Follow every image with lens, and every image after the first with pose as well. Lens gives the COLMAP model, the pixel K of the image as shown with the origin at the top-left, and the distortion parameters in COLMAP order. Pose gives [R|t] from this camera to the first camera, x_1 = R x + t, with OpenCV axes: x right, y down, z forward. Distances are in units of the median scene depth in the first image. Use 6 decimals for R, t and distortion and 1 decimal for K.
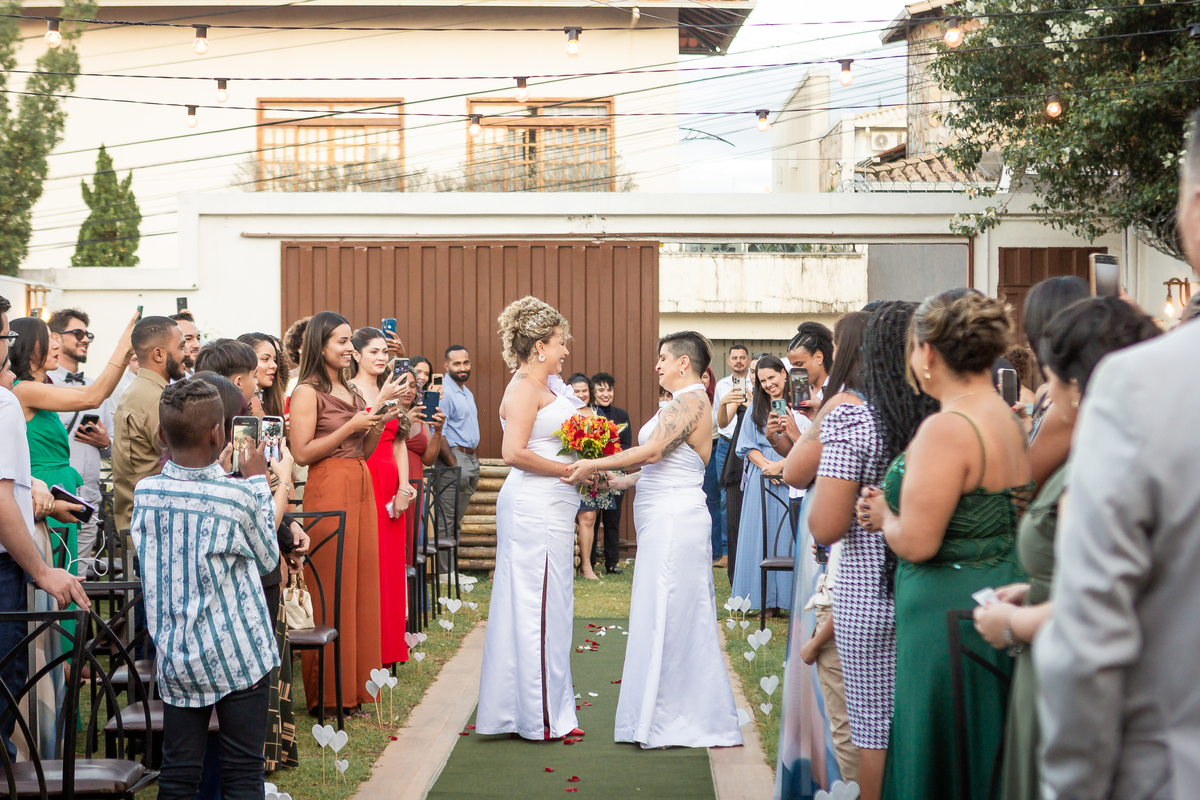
lens RADIAL K [[2244.5, 0, 598.0], [0, 2244.5, 377.1], [0, 0, 1]] dist [-0.032731, 0.000839]
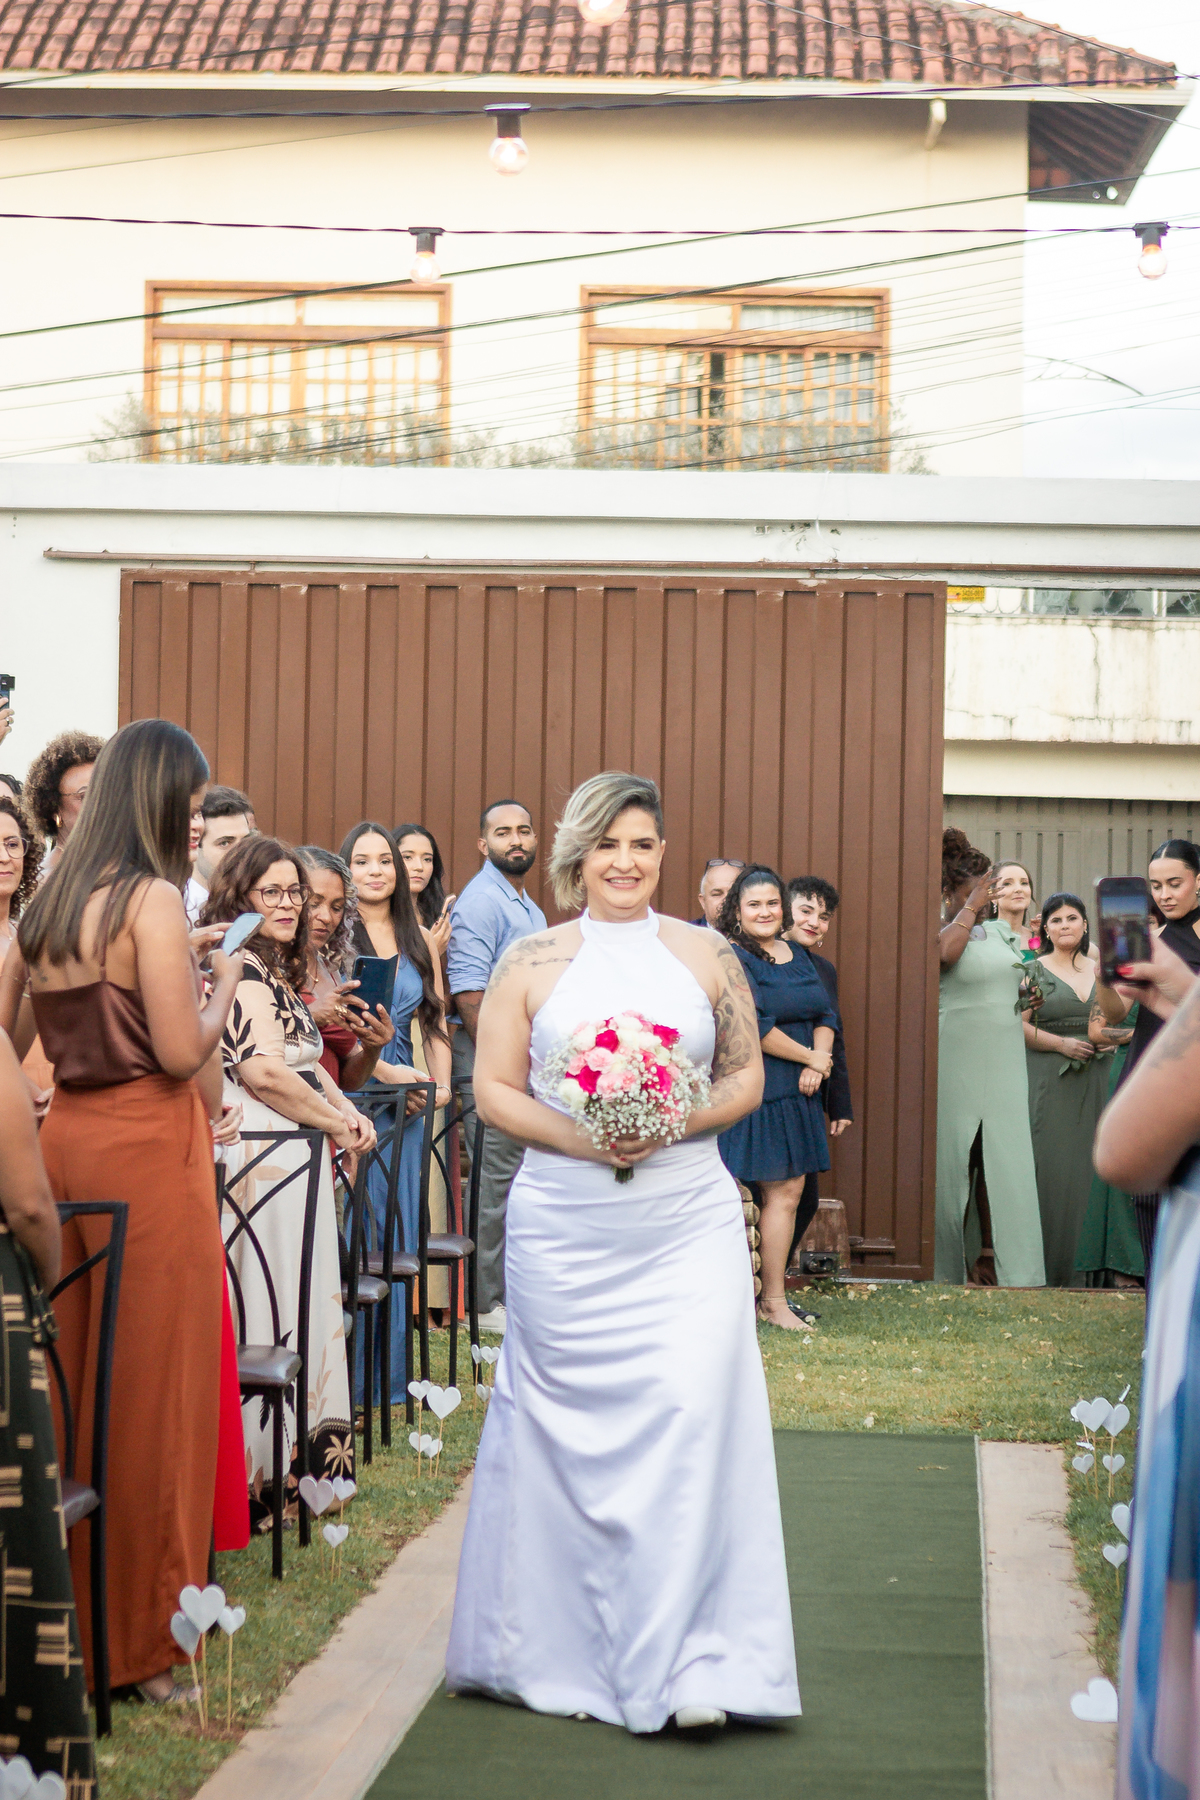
lens RADIAL K [[4442.6, 0, 597.1], [0, 4442.6, 837.9], [0, 0, 1]] dist [-0.015475, -0.638091]
pose [[0.997828, 0.018704, -0.063165, 0.012991], [-0.019100, 0.999801, -0.005672, -0.002317], [0.063046, 0.006866, 0.997987, 0.102187]]
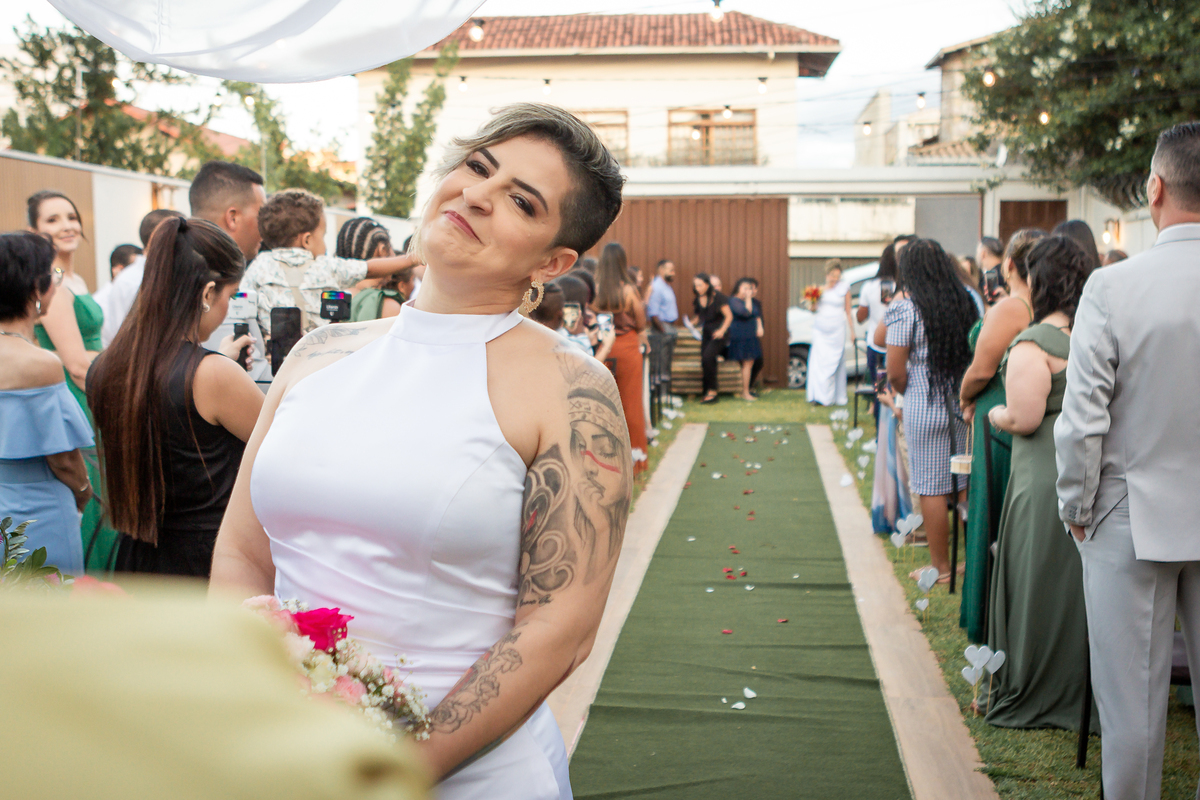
lens RADIAL K [[1366.6, 0, 600.0], [0, 1366.6, 400.0], [0, 0, 1]] dist [-0.047109, 0.053220]
pose [[0.994856, 0.006229, -0.101105, -0.009983], [0.002710, 0.996114, 0.088033, -0.000507], [0.101261, -0.087854, 0.990973, -0.023828]]
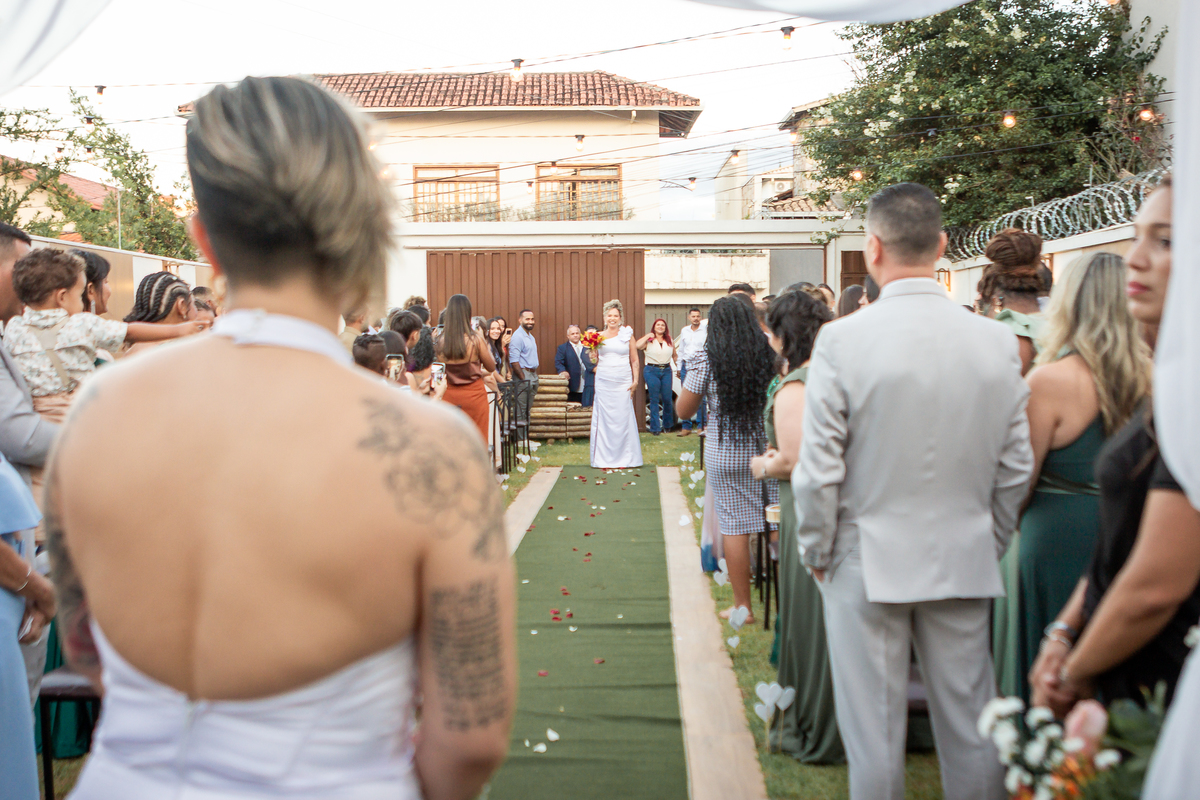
lens RADIAL K [[1315.6, 0, 600.8], [0, 1315.6, 387.3], [0, 0, 1]] dist [-0.041471, 0.029983]
pose [[0.999888, -0.006931, -0.013299, 0.006469], [0.007544, 0.998883, 0.046645, -0.001343], [0.012961, -0.046741, 0.998823, -0.019591]]
